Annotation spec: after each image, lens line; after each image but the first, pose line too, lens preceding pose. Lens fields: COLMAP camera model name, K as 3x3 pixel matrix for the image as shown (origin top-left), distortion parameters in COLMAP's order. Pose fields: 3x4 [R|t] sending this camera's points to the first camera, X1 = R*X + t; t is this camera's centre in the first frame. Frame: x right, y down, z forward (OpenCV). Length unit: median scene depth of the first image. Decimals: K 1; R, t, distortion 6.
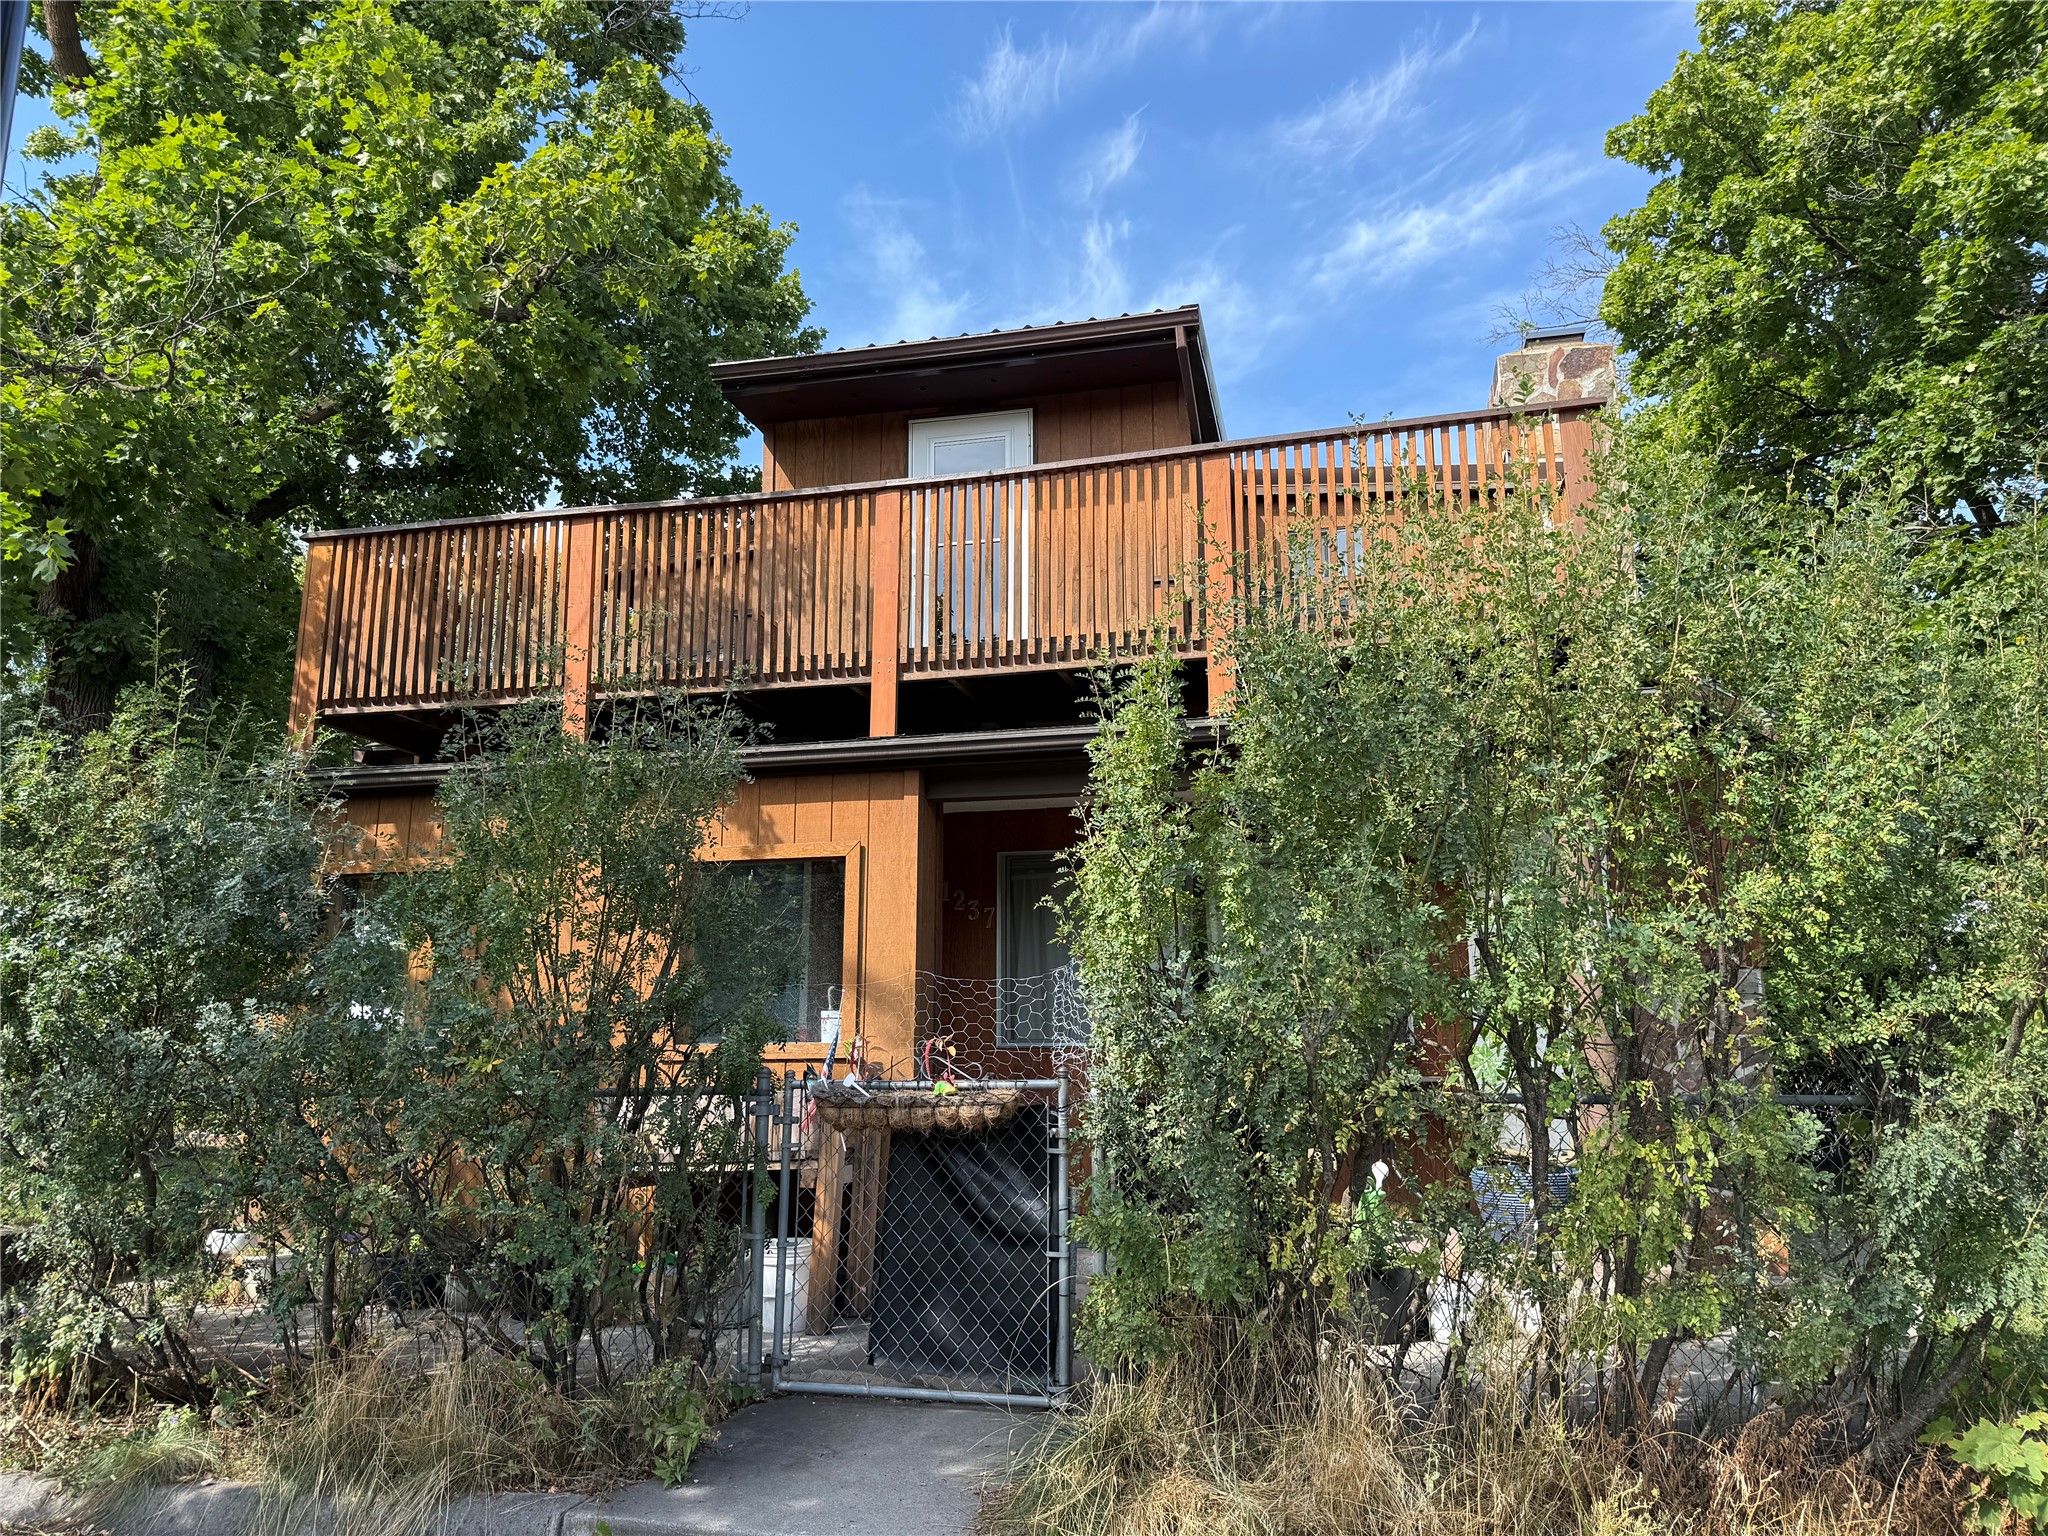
lens RADIAL K [[1450.8, 0, 1044.4], [0, 1450.8, 776.1], [0, 0, 1]] dist [0.043498, -0.029802]
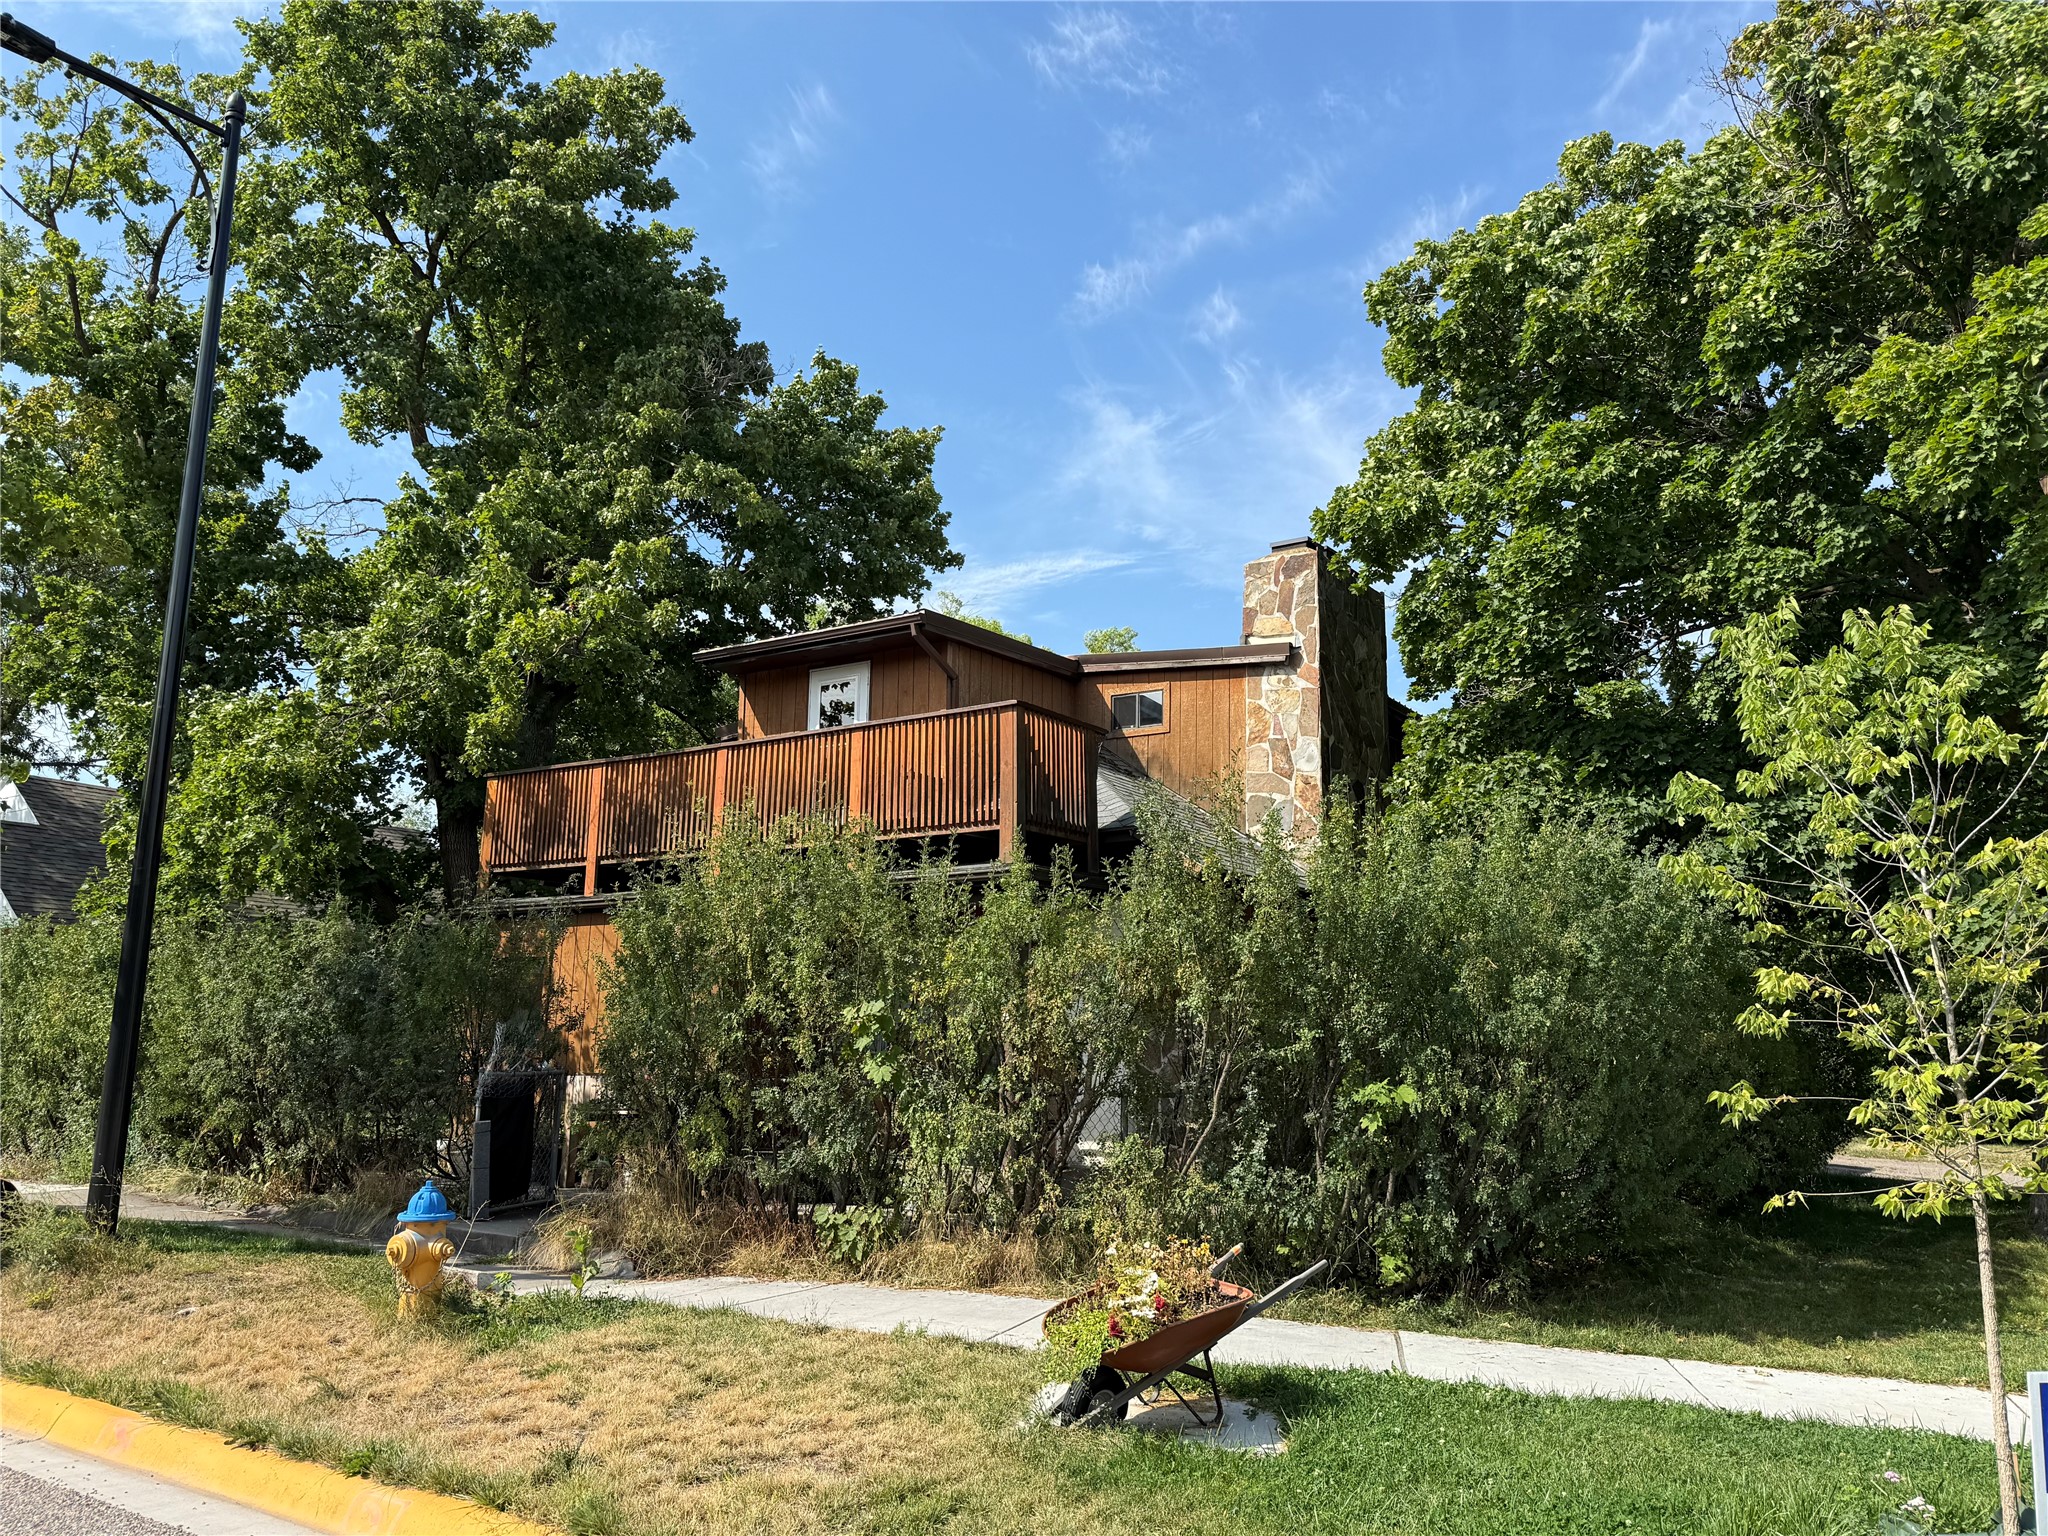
lens RADIAL K [[1558.9, 0, 1015.4], [0, 1558.9, 751.8], [0, 0, 1]] dist [0.064677, -0.043053]
pose [[0.928137, -0.048842, -0.369021, 0.972001], [0.048514, 0.998771, -0.010174, -0.156261], [0.369064, -0.008460, 0.929365, -0.697776]]
